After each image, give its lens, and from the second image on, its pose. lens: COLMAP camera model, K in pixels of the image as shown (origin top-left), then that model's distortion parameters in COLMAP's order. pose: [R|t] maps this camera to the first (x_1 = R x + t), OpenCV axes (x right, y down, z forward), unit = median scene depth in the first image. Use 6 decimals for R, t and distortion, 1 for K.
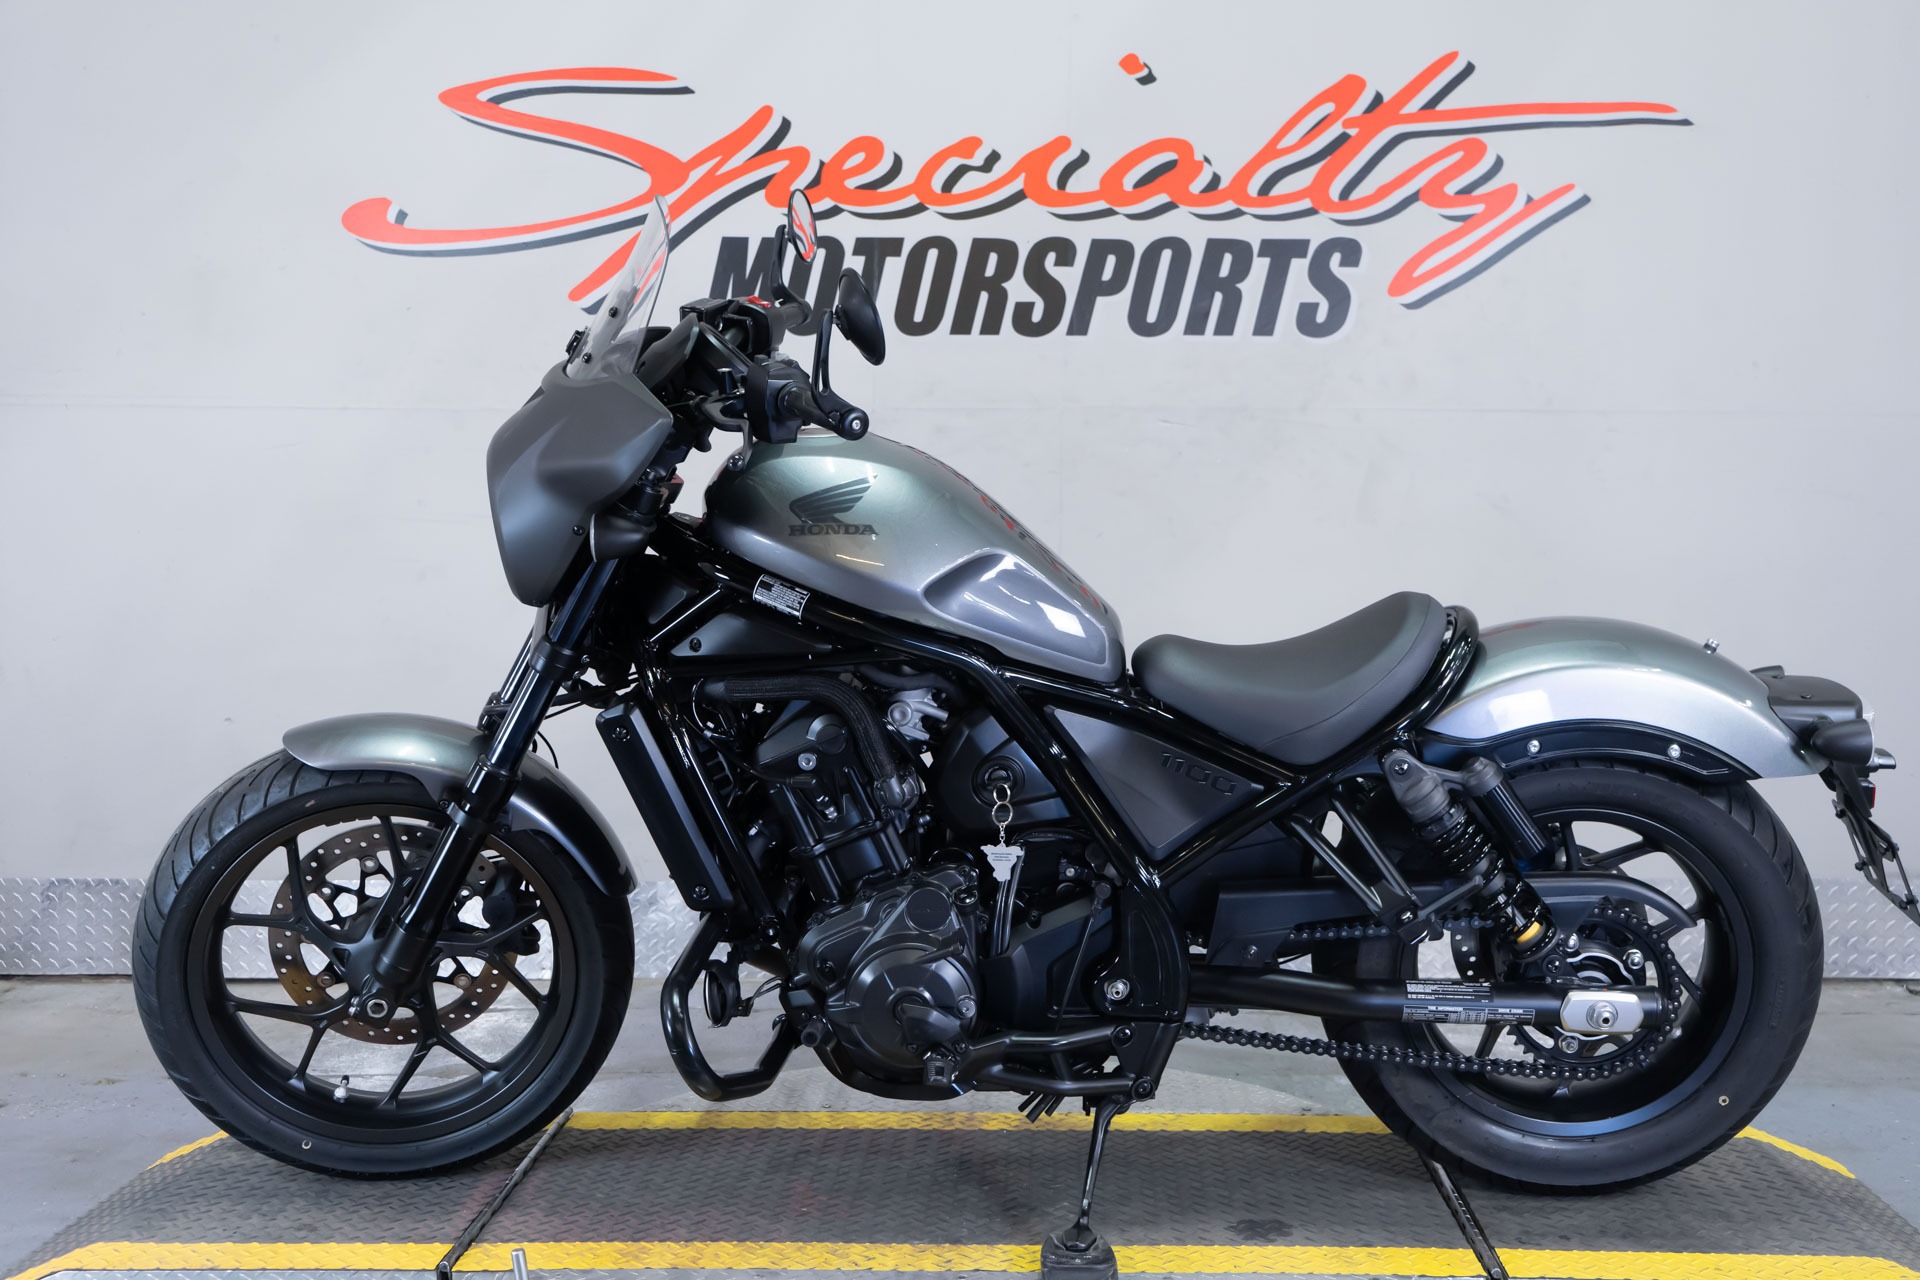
lens RADIAL K [[2068.0, 0, 948.1], [0, 2068.0, 629.3], [0, 0, 1]] dist [0.010665, 0.000000]
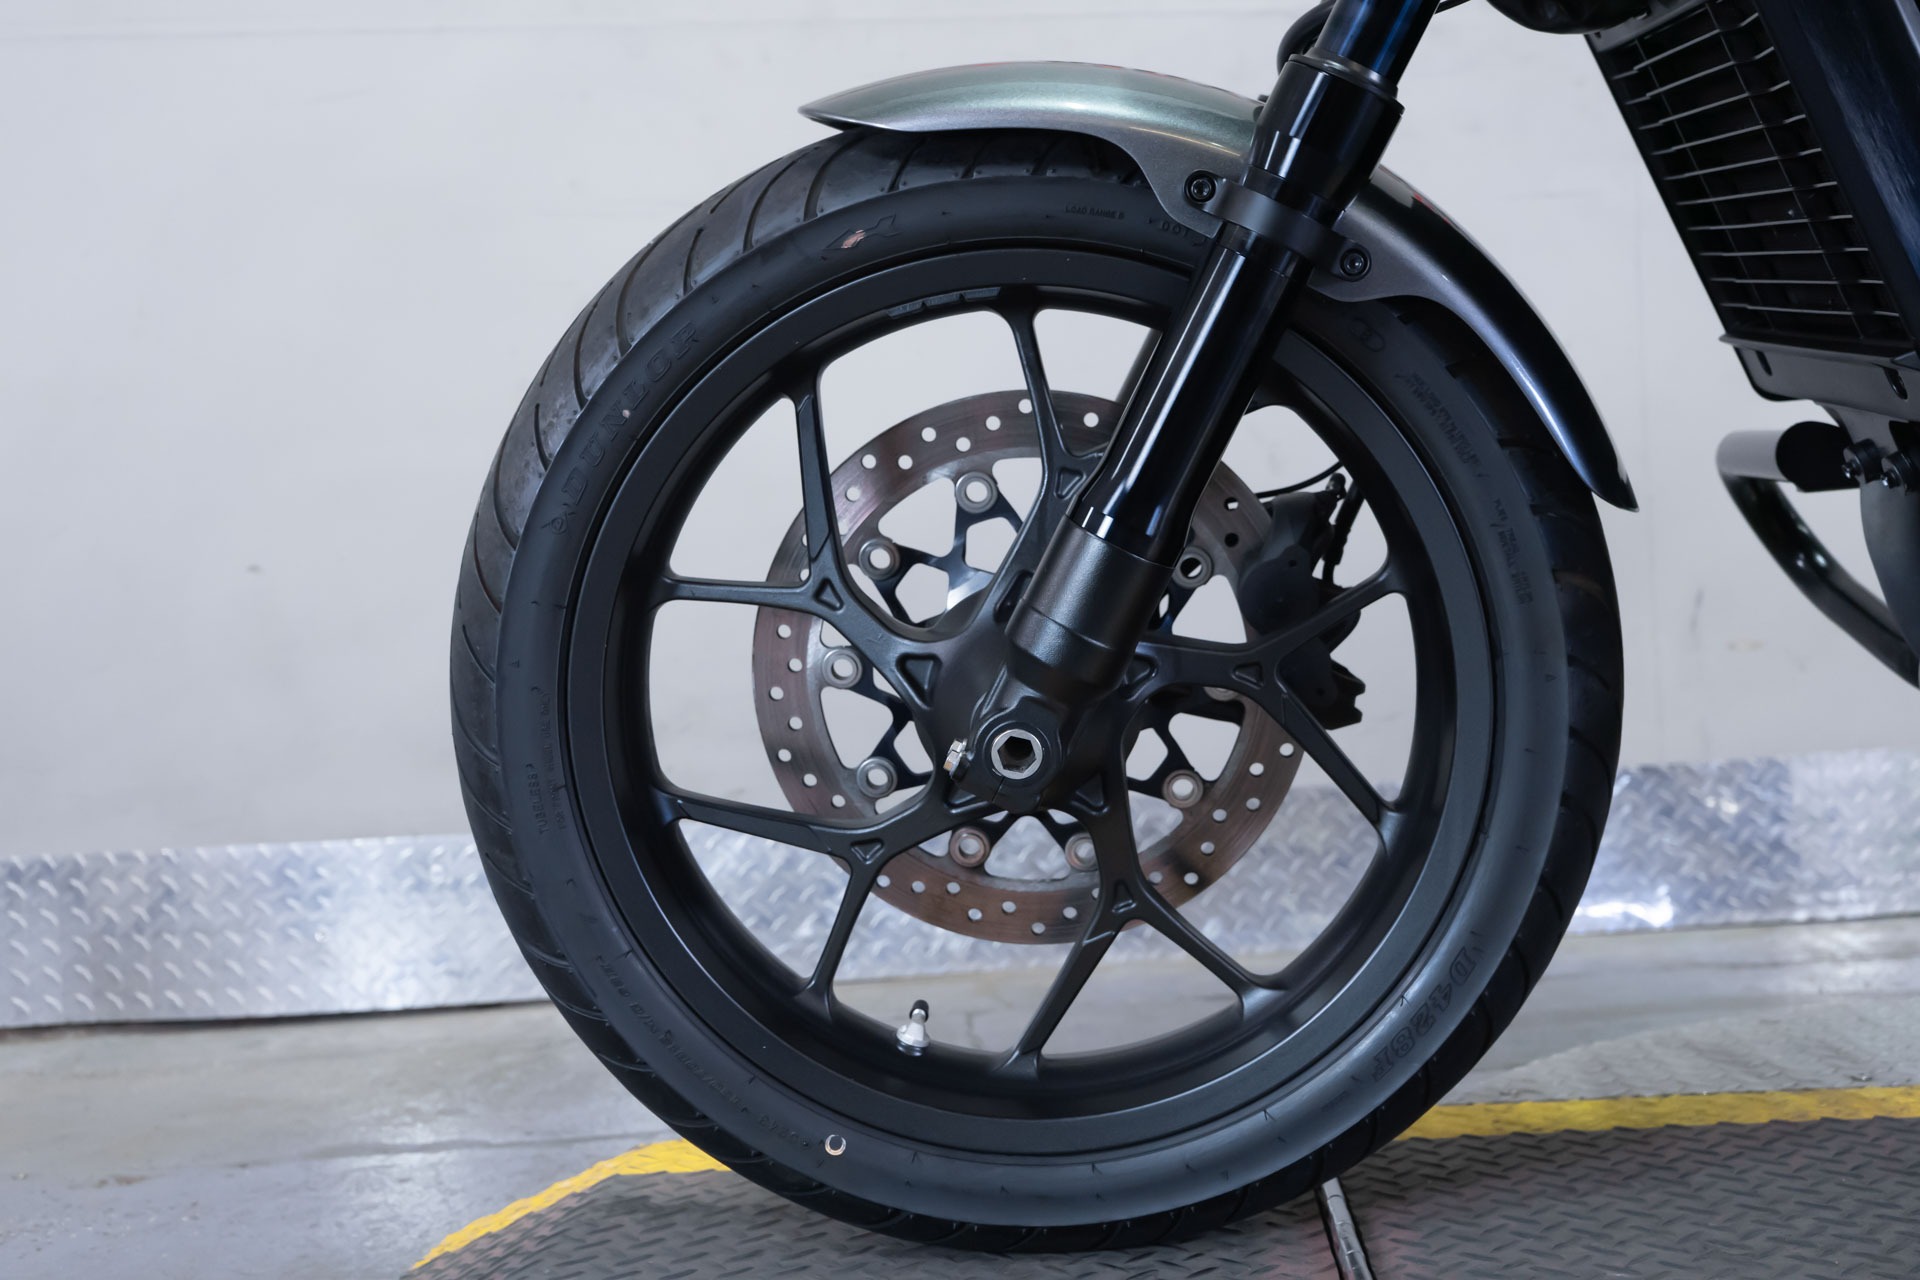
lens RADIAL K [[2115.0, 0, 970.6], [0, 2115.0, 620.9], [0, 0, 1]] dist [0.010470, 0.000000]
pose [[0.994821, -0.051276, 0.087765, -0.308791], [0.056730, 0.996535, -0.060829, 0.163642], [-0.084342, 0.065493, 0.994282, 0.603643]]
